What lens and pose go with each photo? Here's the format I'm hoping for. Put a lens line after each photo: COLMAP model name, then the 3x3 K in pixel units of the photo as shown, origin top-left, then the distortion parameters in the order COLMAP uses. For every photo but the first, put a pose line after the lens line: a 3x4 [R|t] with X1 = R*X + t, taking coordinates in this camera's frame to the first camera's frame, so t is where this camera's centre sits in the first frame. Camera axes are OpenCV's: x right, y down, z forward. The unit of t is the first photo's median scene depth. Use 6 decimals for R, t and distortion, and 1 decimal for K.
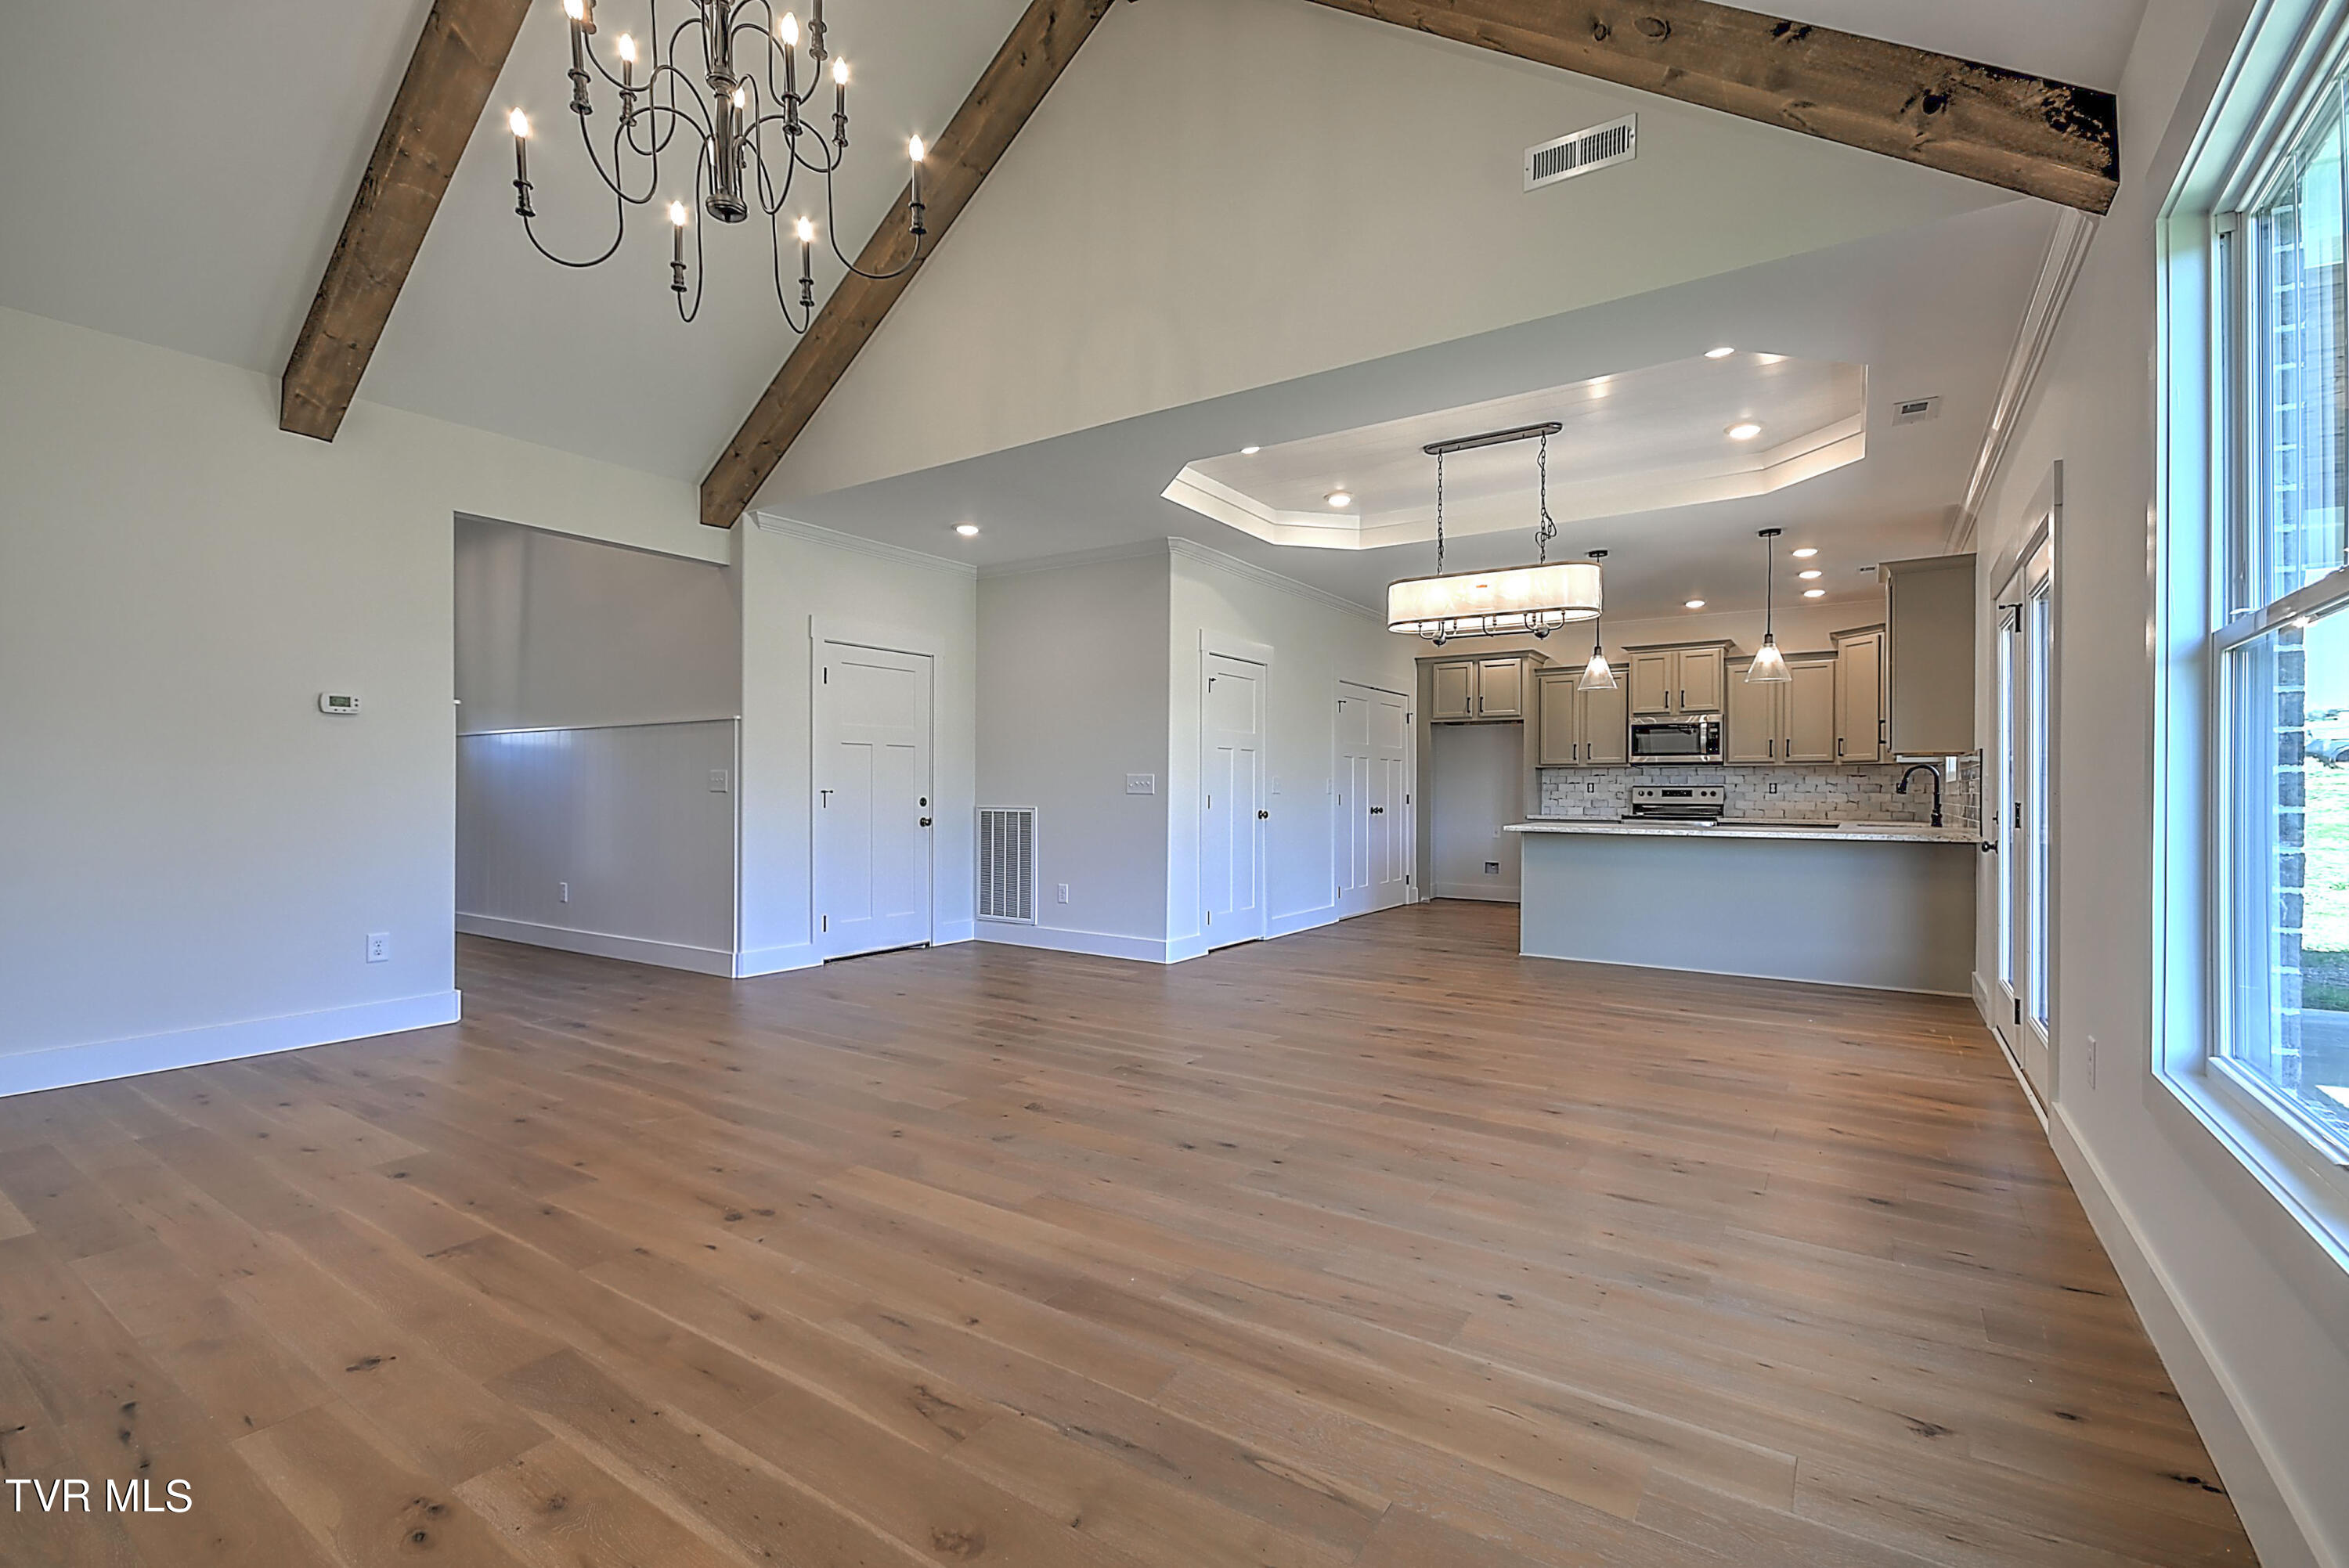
lens RADIAL K [[1031.9, 0, 1160.0], [0, 1031.9, 791.7], [0, 0, 1]] dist [0.013319, -0.004548]
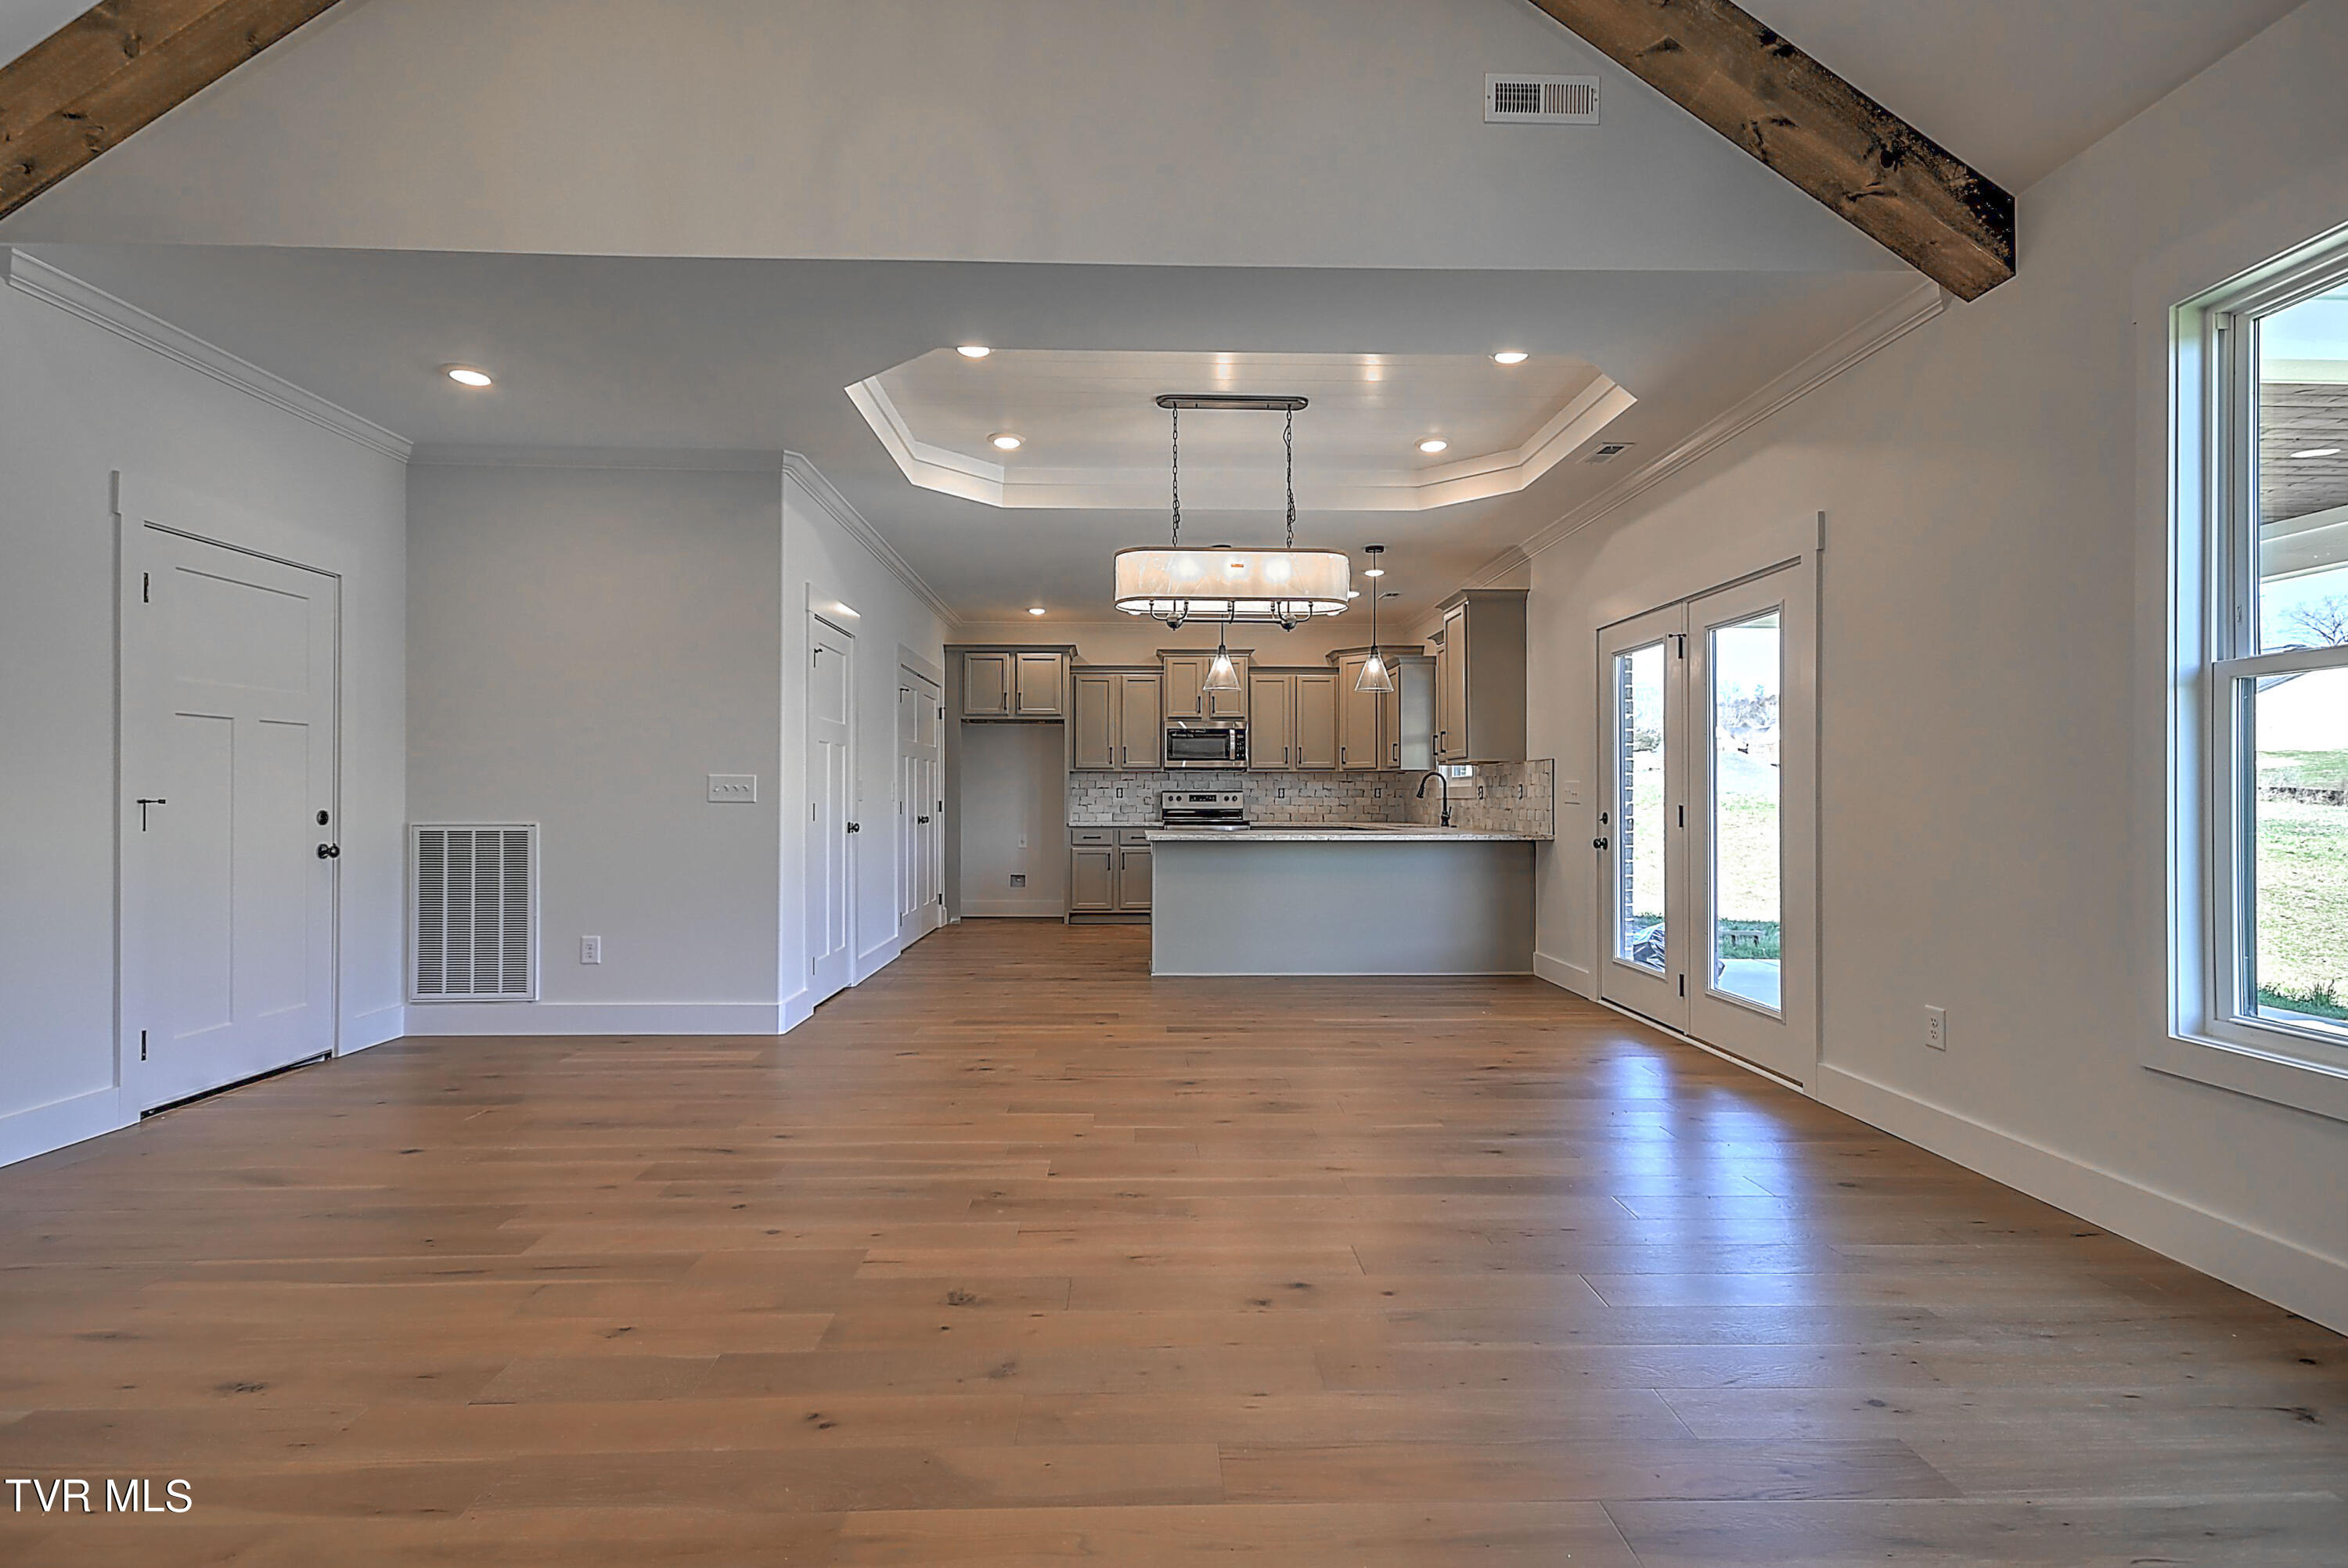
lens RADIAL K [[1109.7, 0, 1160.7], [0, 1109.7, 789.8], [0, 0, 1]] dist [0.017261, 0.000372]
pose [[0.814401, 0.000297, 0.580302, -0.232633], [0.003795, 0.999976, -0.005837, -0.000765], [-0.580290, 0.006956, 0.814380, 0.208188]]
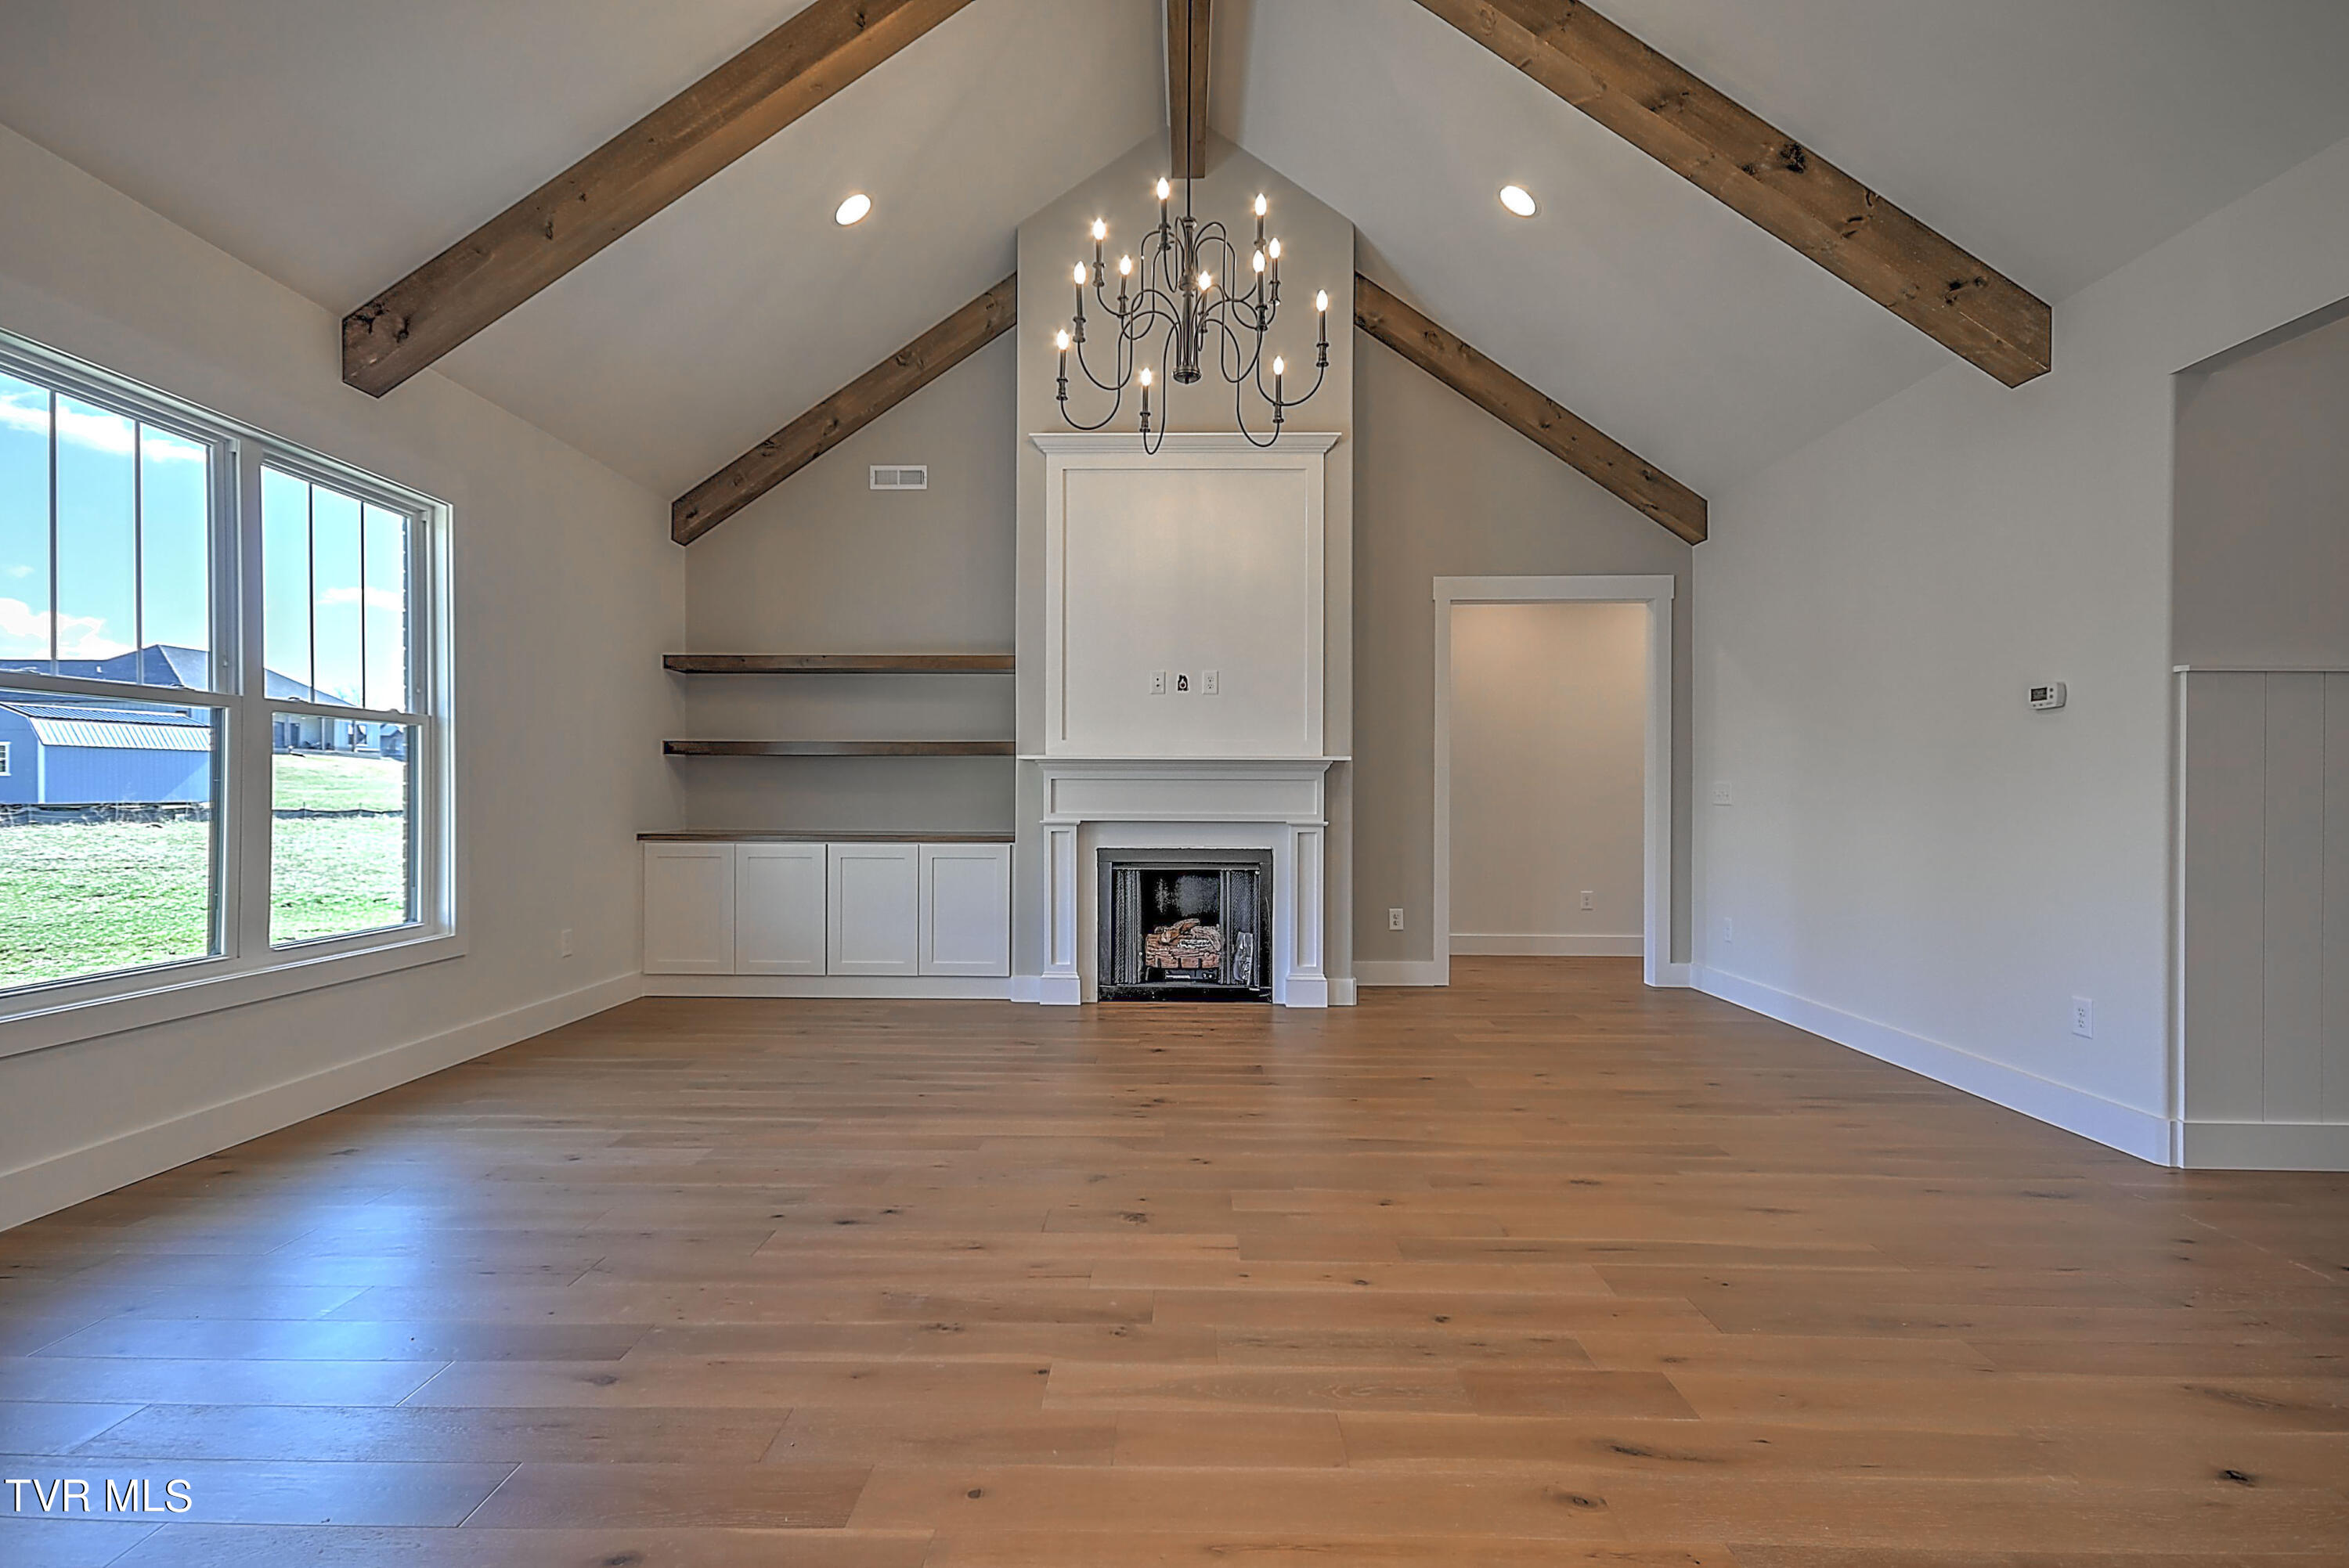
lens RADIAL K [[1110.2, 0, 1158.3], [0, 1110.2, 784.0], [0, 0, 1]] dist [0.017261, 0.000372]
pose [[-0.842959, -0.011530, -0.537854, 0.170506], [-0.007709, 0.999927, -0.009354, -0.002939], [0.537923, -0.003738, -0.842986, 0.945947]]
